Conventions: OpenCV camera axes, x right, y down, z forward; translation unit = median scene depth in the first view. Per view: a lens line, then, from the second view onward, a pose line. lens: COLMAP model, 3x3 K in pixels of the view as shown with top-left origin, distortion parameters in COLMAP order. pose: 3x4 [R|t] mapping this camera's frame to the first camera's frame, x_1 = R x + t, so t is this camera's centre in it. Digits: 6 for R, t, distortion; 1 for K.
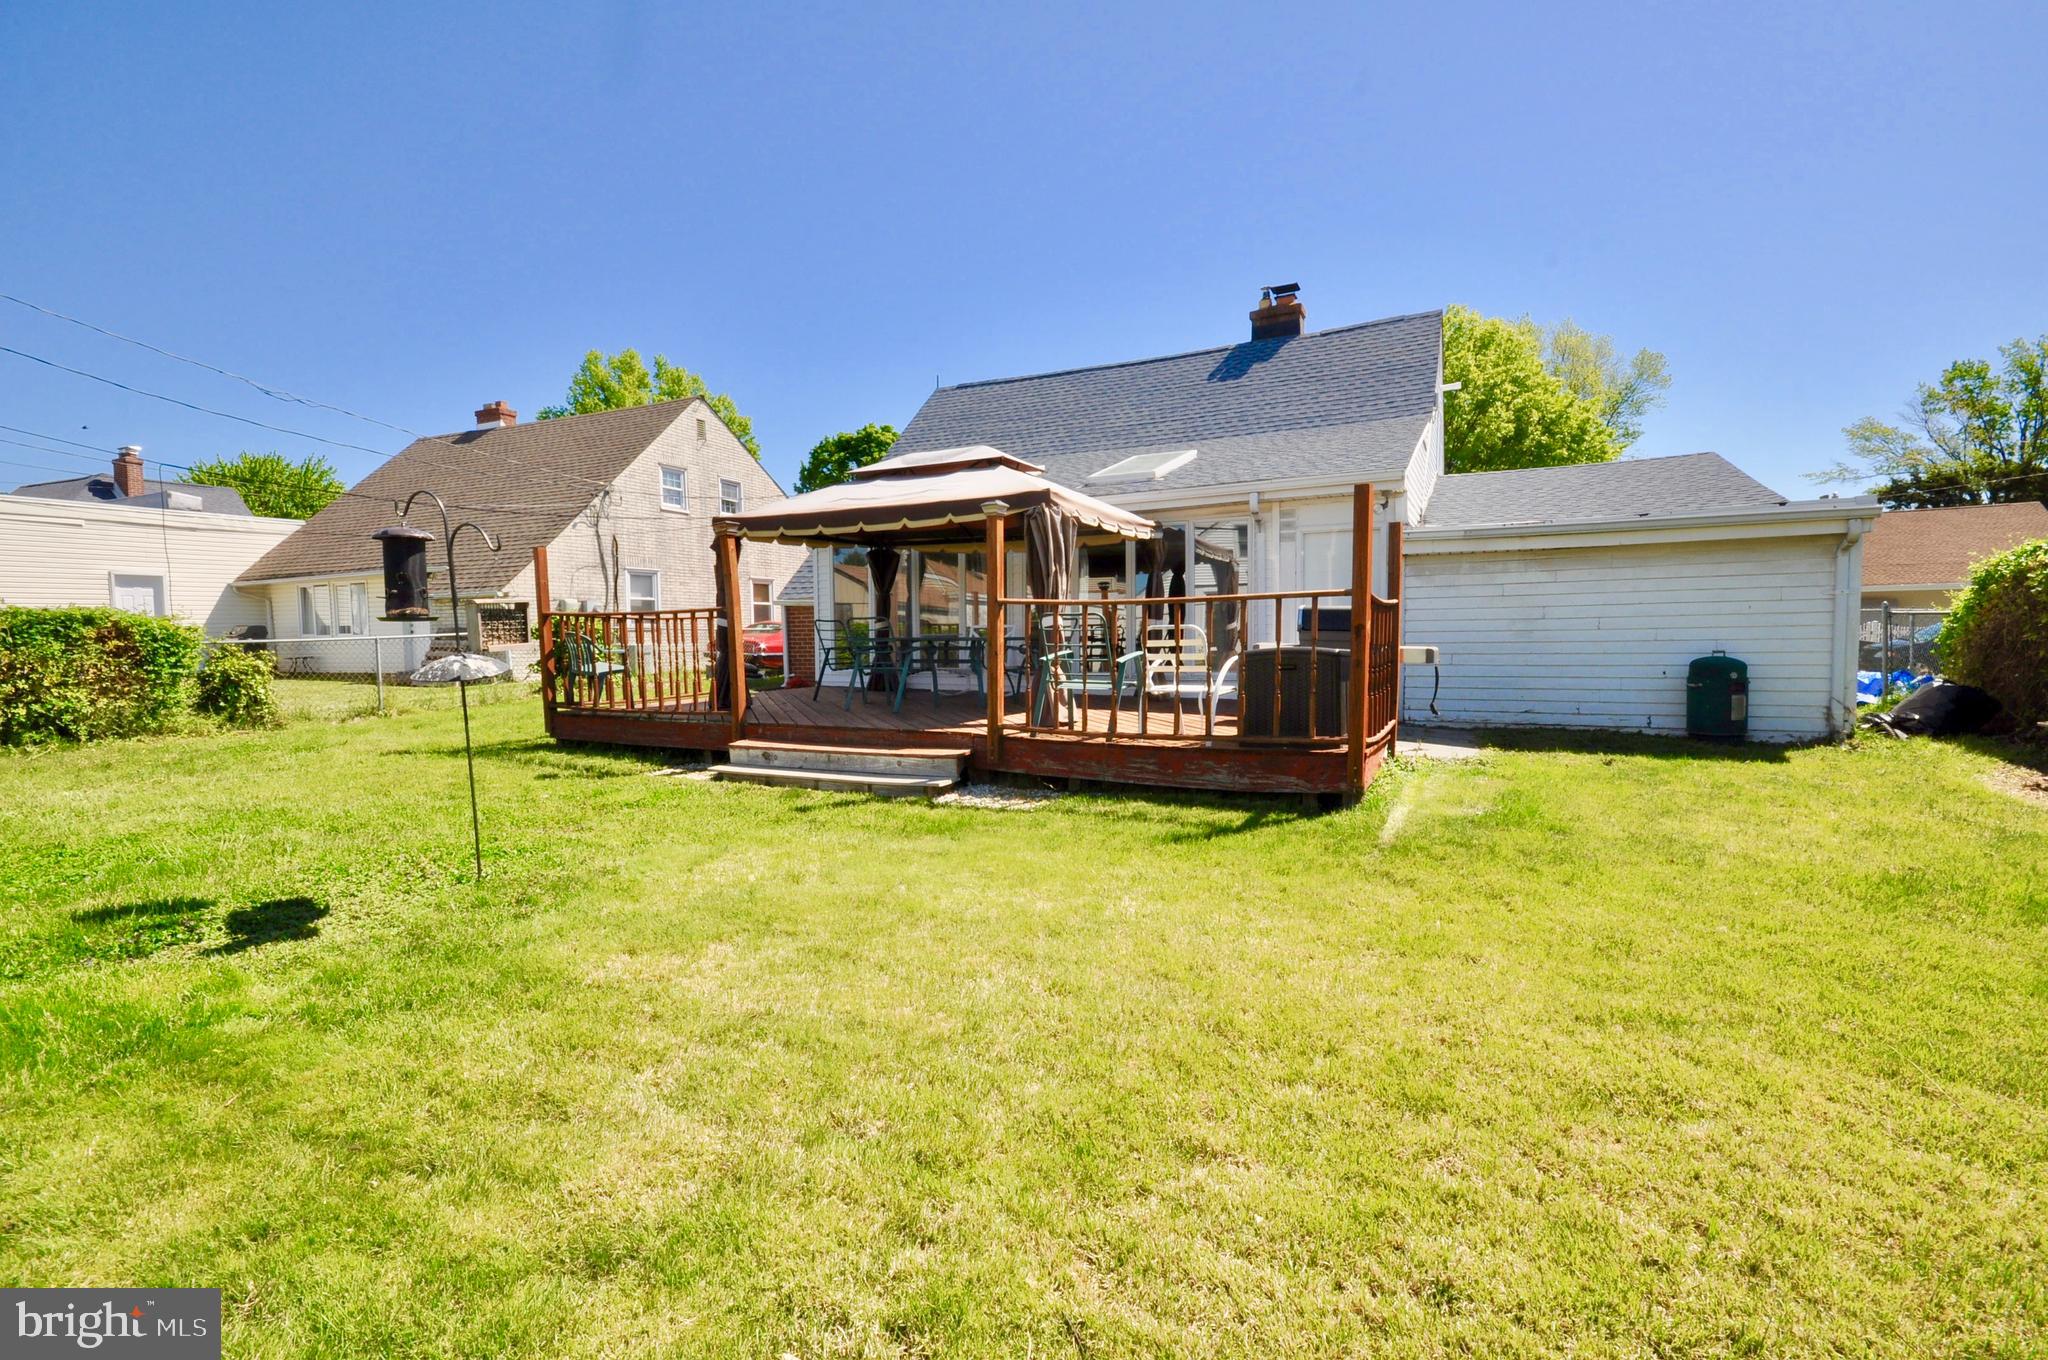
lens RADIAL K [[905.4, 0, 1024.0], [0, 905.4, 680.0], [0, 0, 1]] dist [0.011262, -0.010143]
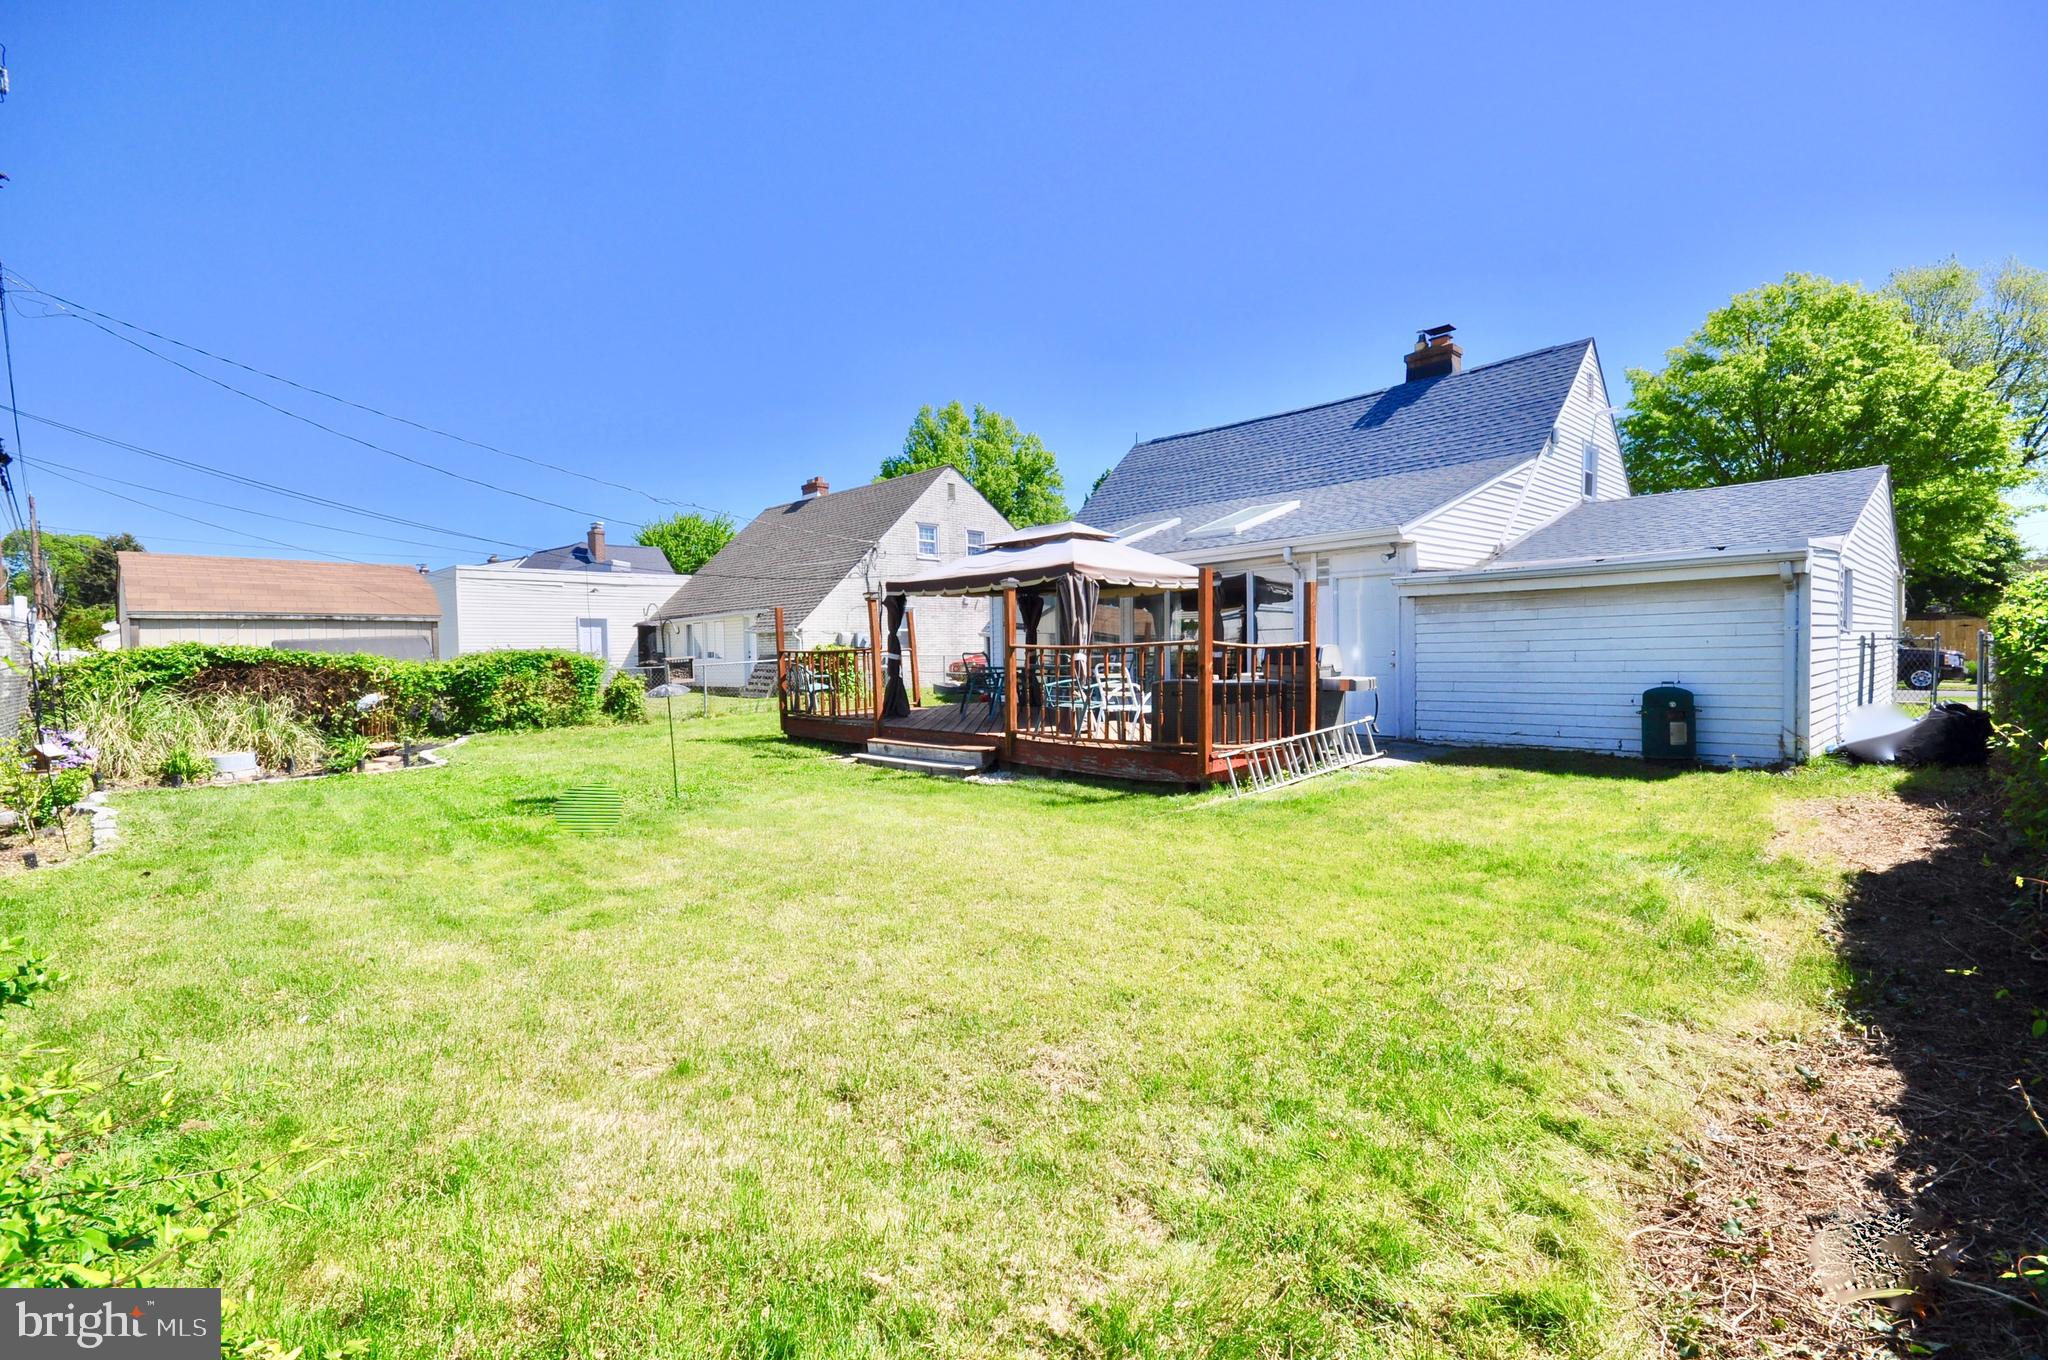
lens RADIAL K [[916.4, 0, 1024.0], [0, 916.4, 680.0], [0, 0, 1]] dist [-0.000520, -0.000227]
pose [[0.937875, 0.006272, -0.346917, 0.373453], [-0.012013, 0.999824, -0.014399, -0.008024], [0.346766, 0.017672, 0.937785, -0.282586]]
